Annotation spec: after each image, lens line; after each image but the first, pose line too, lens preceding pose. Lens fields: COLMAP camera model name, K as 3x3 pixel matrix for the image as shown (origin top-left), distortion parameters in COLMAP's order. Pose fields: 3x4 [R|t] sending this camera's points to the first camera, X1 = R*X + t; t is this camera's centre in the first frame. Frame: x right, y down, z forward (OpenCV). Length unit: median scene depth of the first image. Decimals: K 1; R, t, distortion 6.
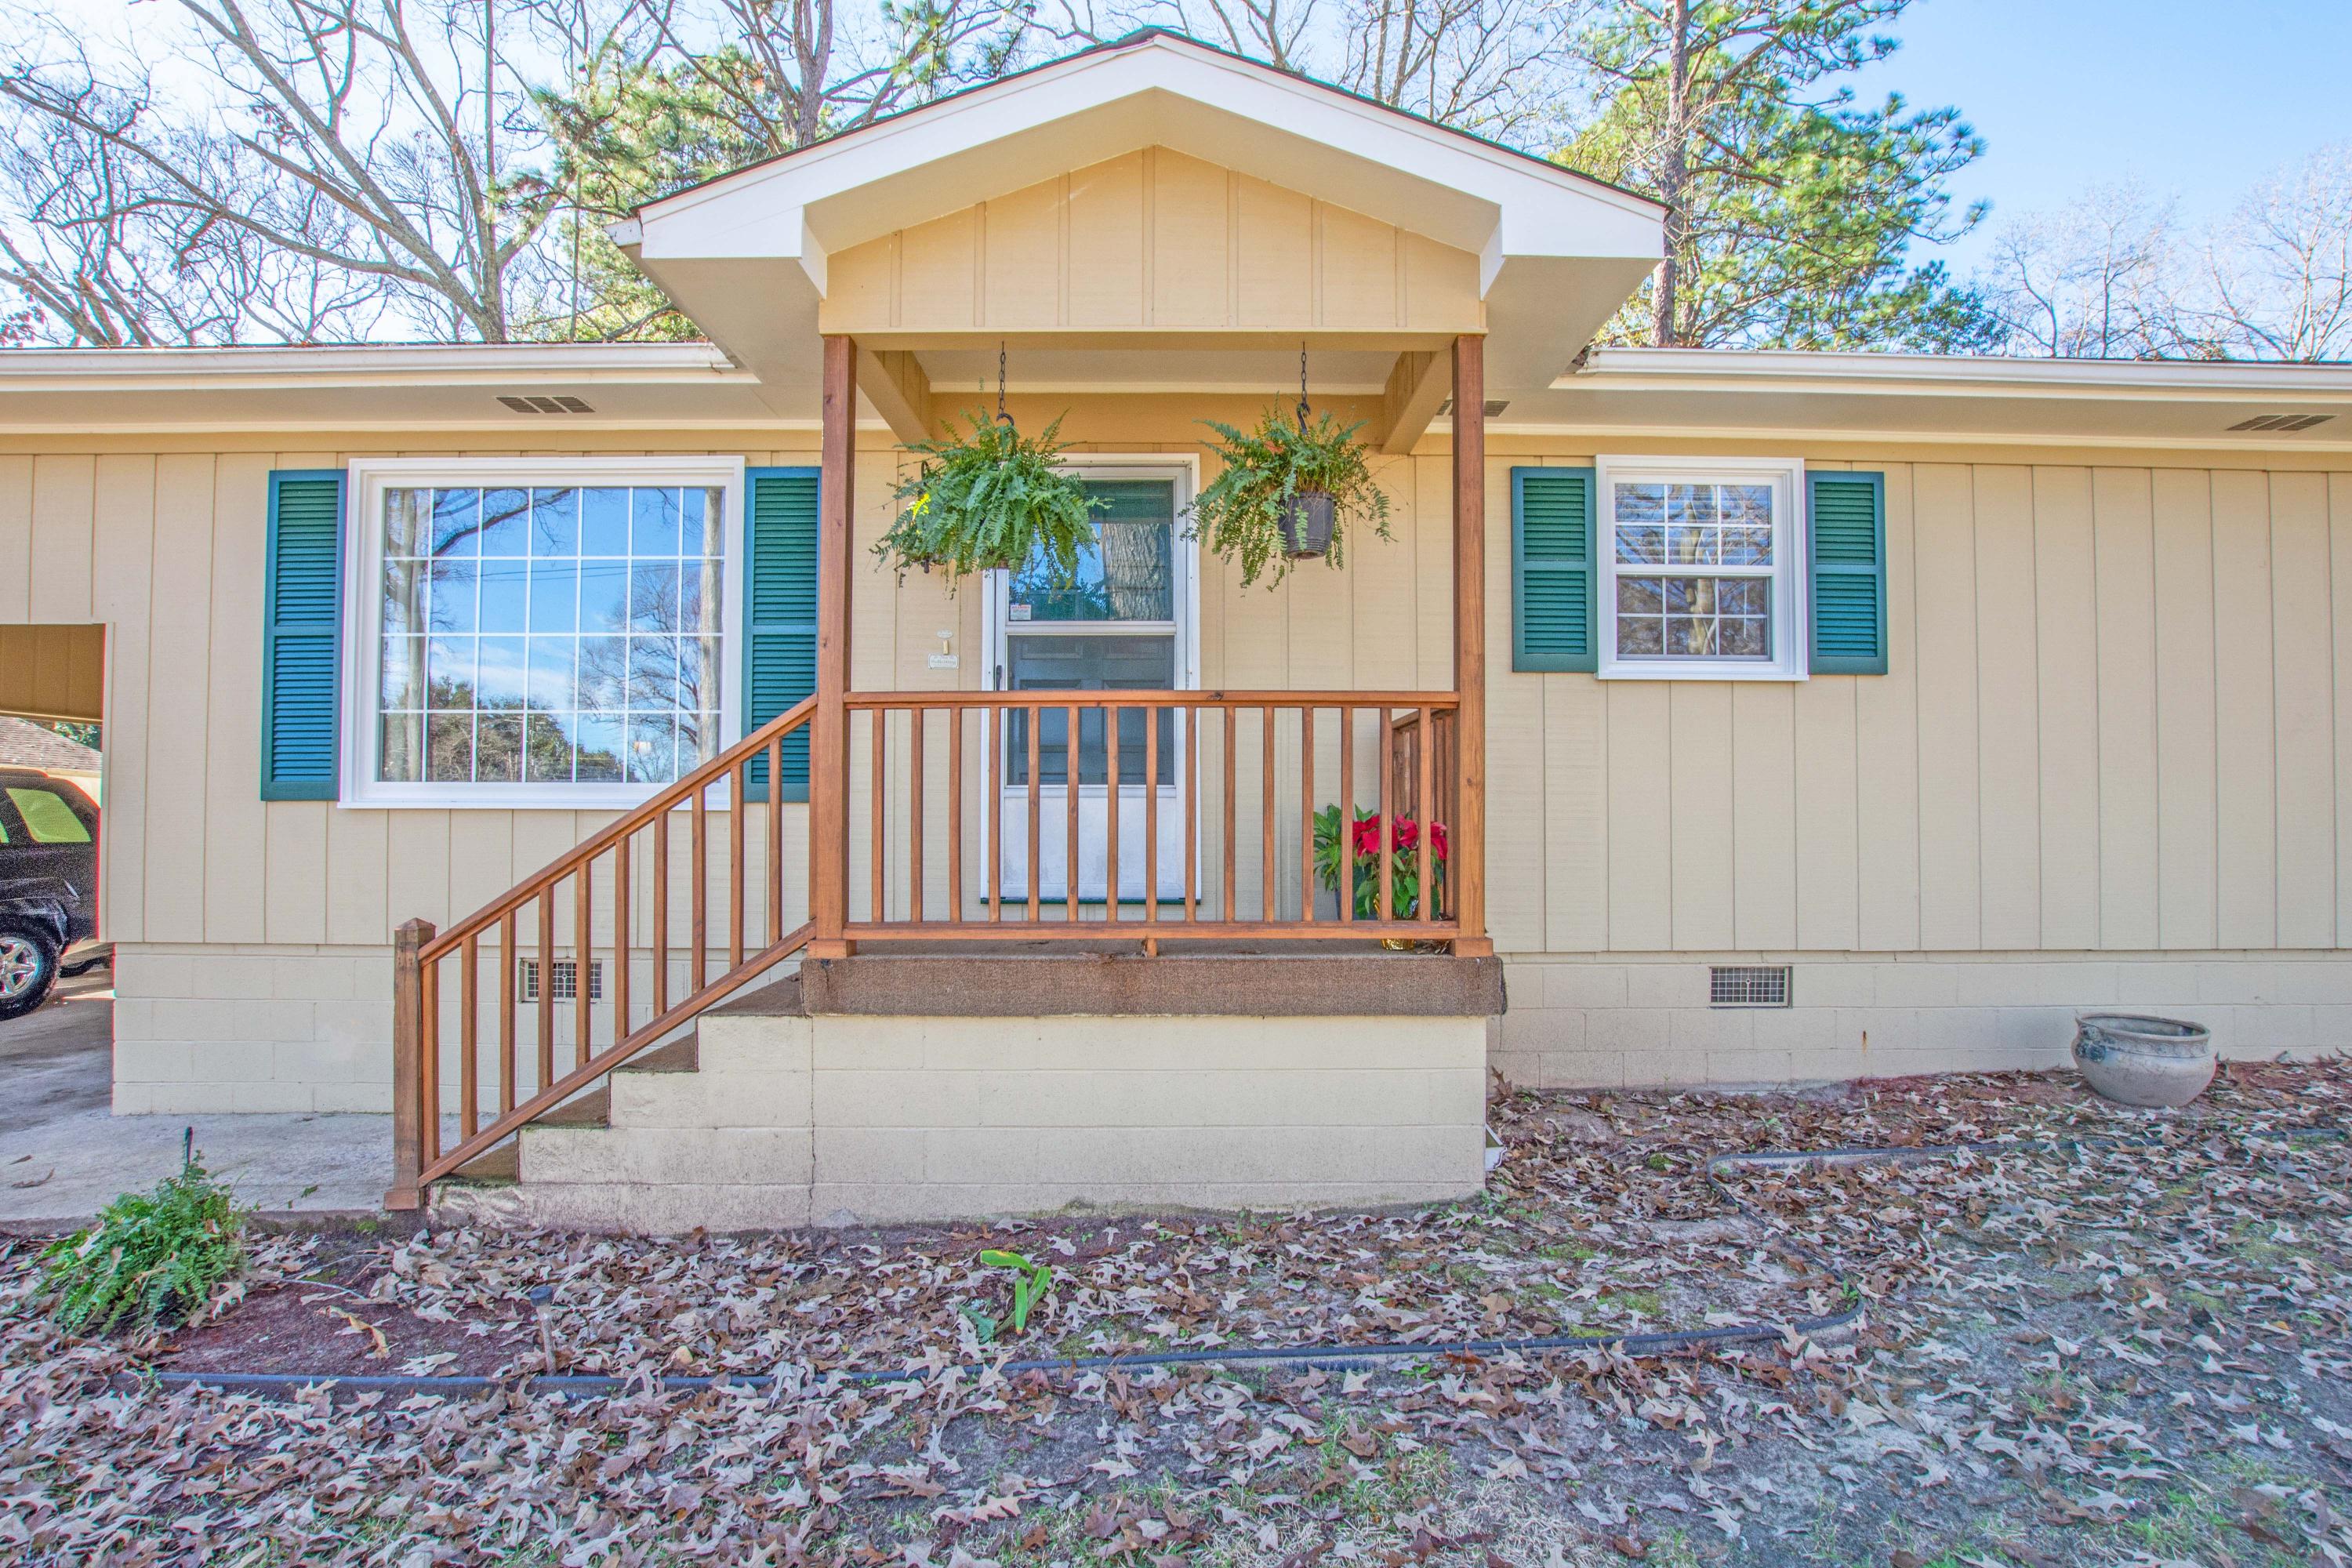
lens RADIAL K [[1041.5, 0, 1174.1], [0, 1041.5, 796.0], [0, 0, 1]] dist [-0.038318, 0.007346]
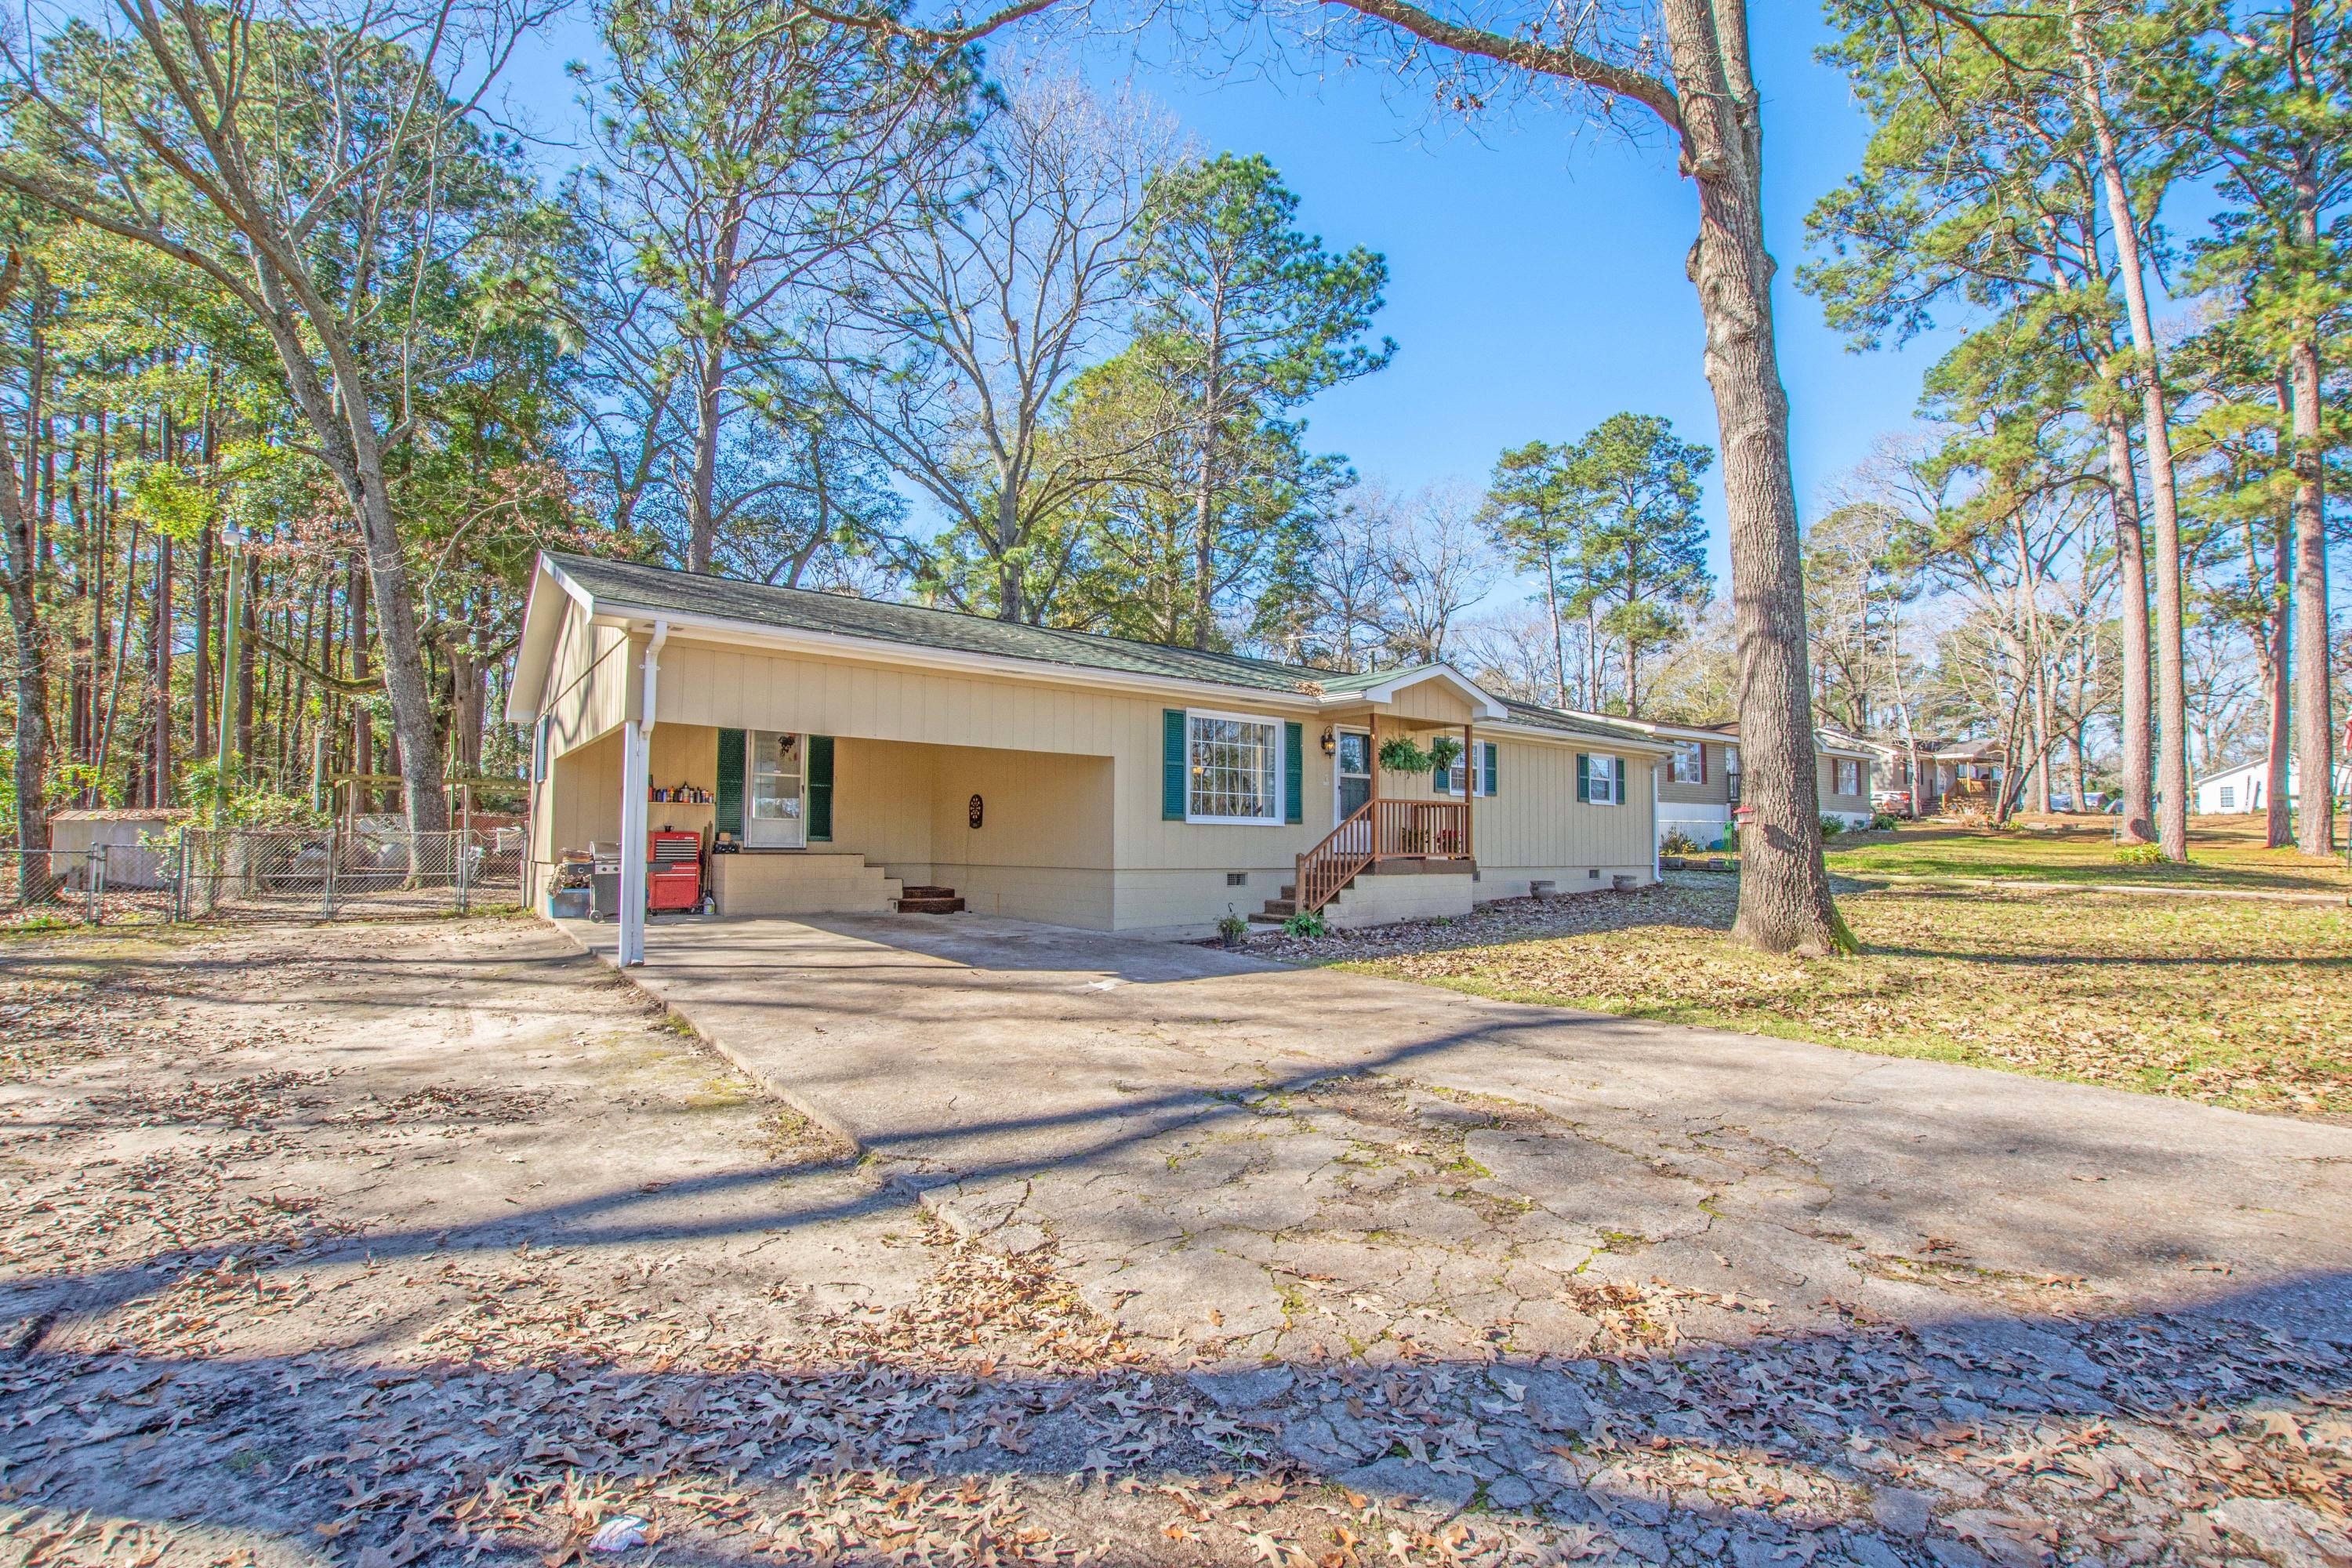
lens RADIAL K [[1040.8, 0, 1189.1], [0, 1040.8, 783.6], [0, 0, 1]] dist [-0.017901, 0.000295]
pose [[0.793314, 0.041430, 0.607401, -2.677733], [-0.017030, 0.998802, -0.045885, 0.036145], [-0.608574, 0.026057, 0.793069, -1.449619]]
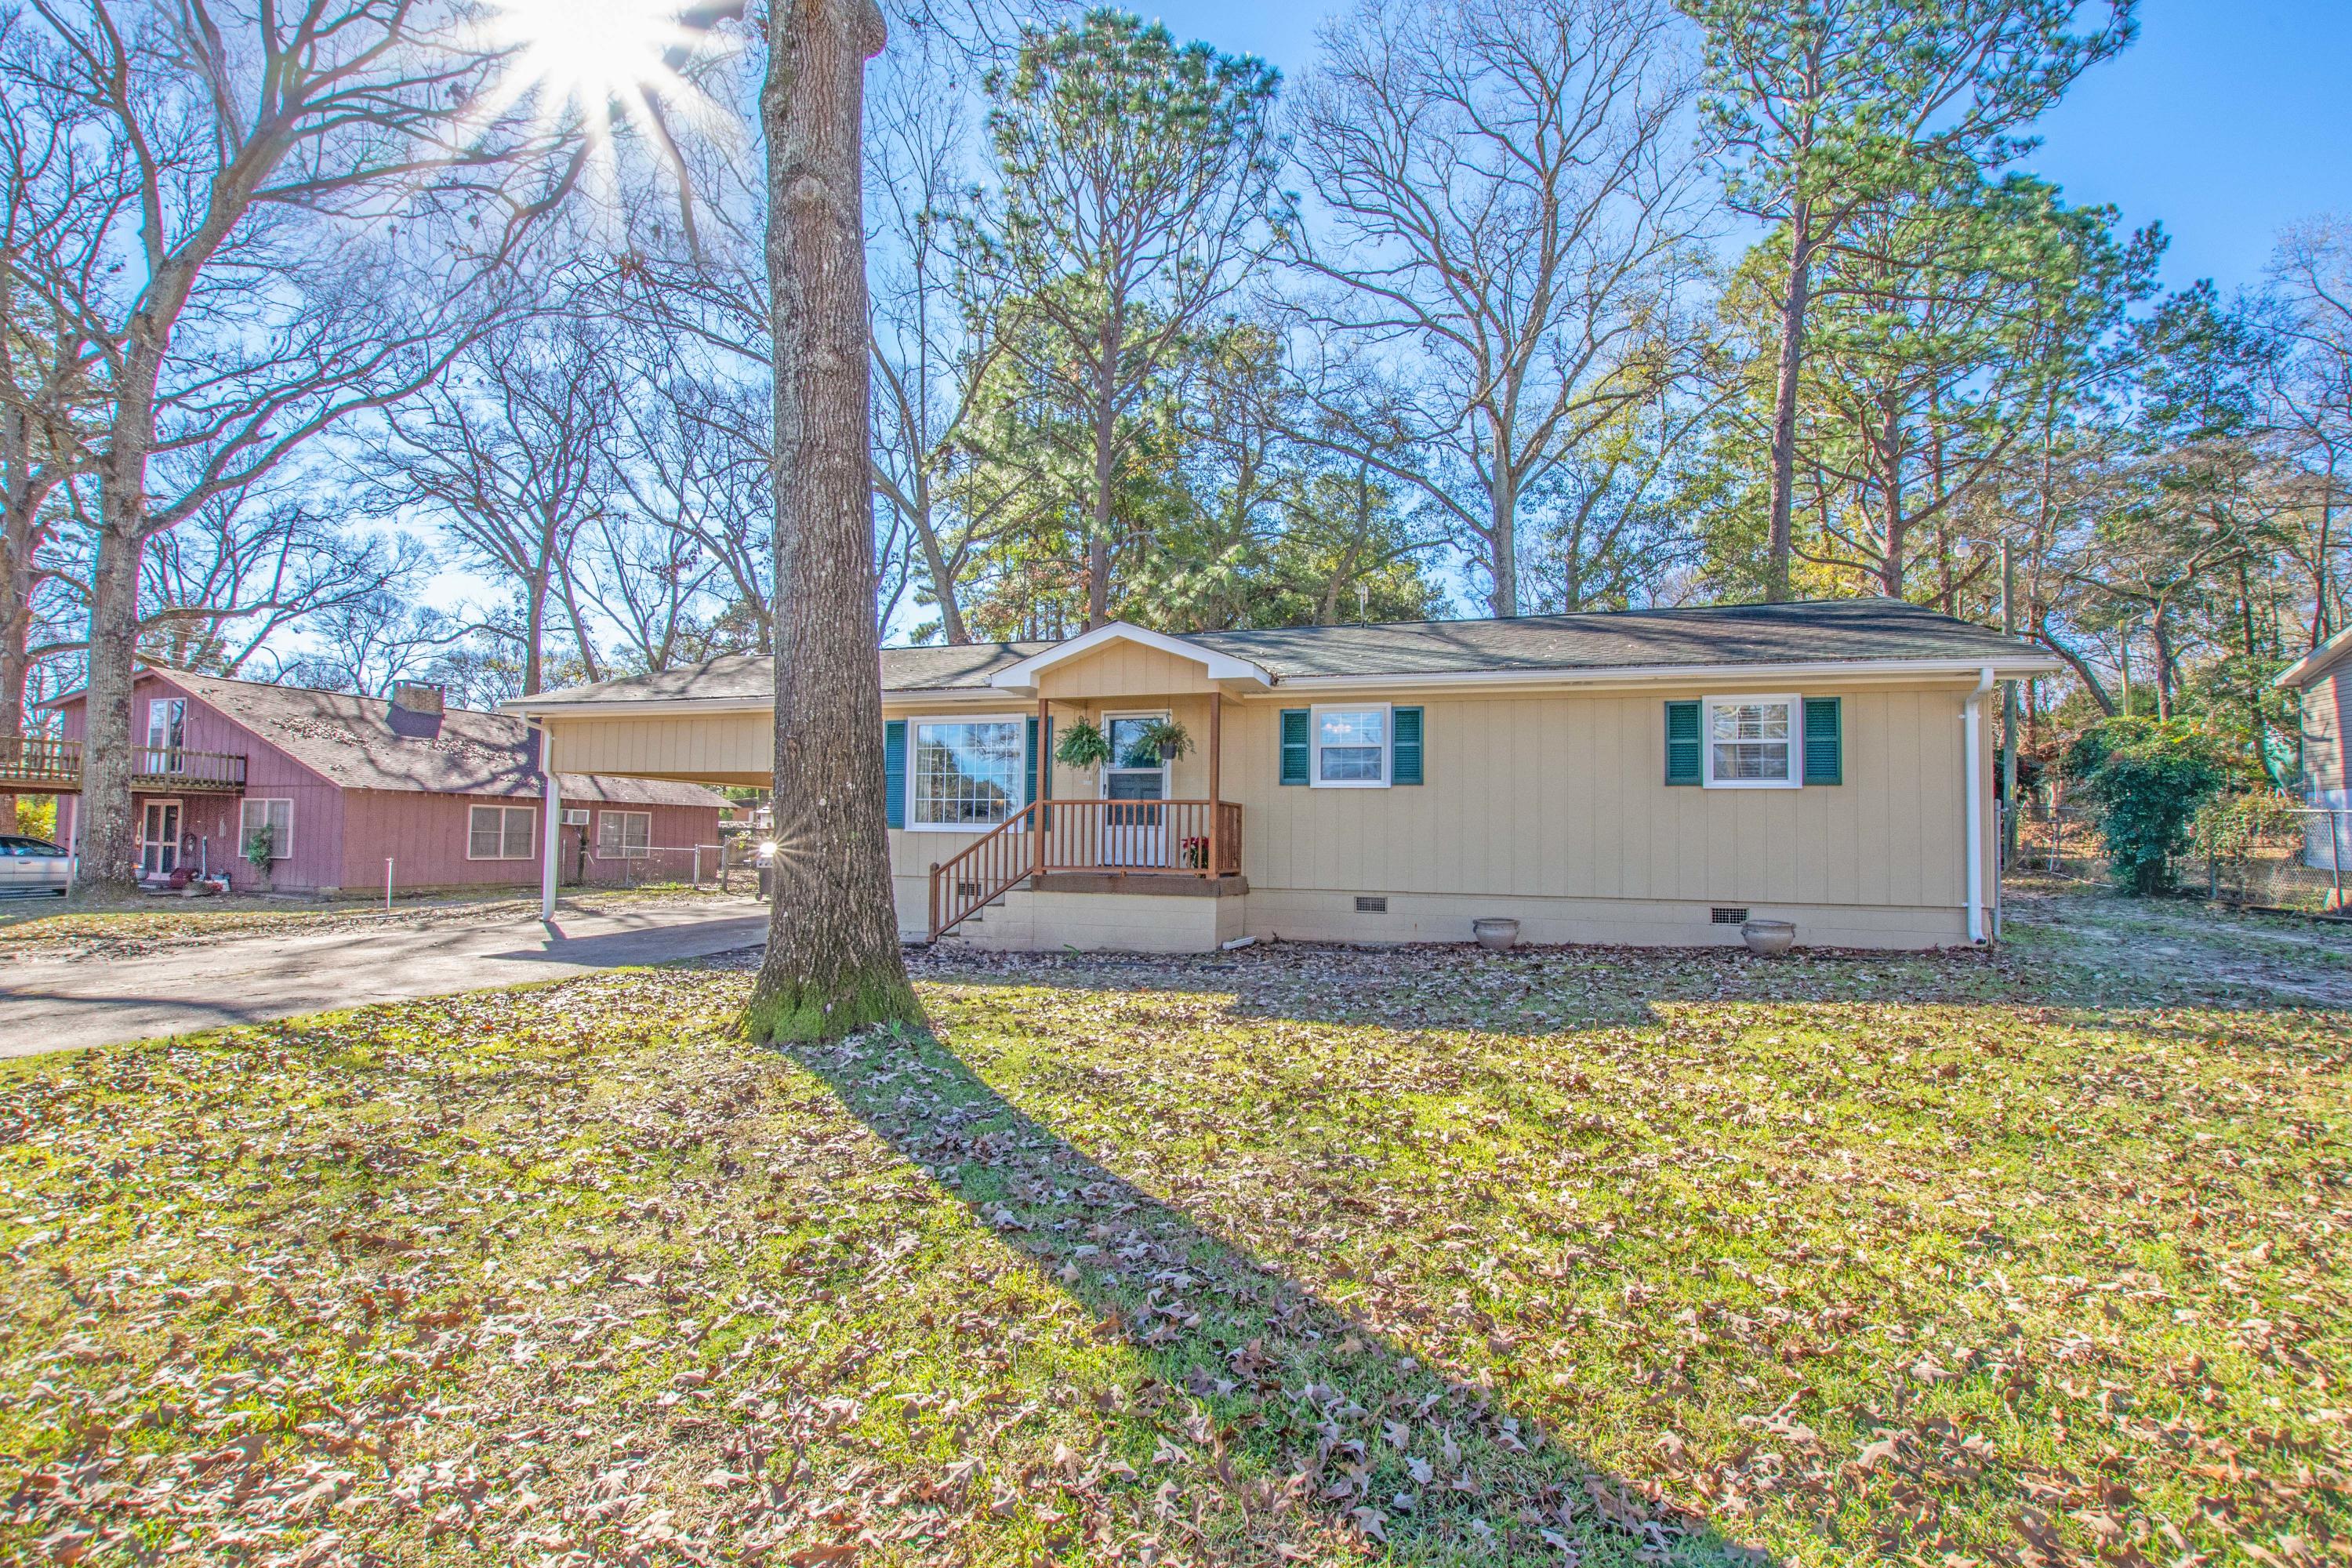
lens RADIAL K [[1041.5, 0, 1174.1], [0, 1041.5, 796.0], [0, 0, 1]] dist [-0.038318, 0.007346]
pose [[0.945721, -0.001068, -0.324979, 0.967529], [-0.006108, 0.999760, -0.021058, -0.033075], [0.324923, 0.021900, 0.945487, -1.702118]]
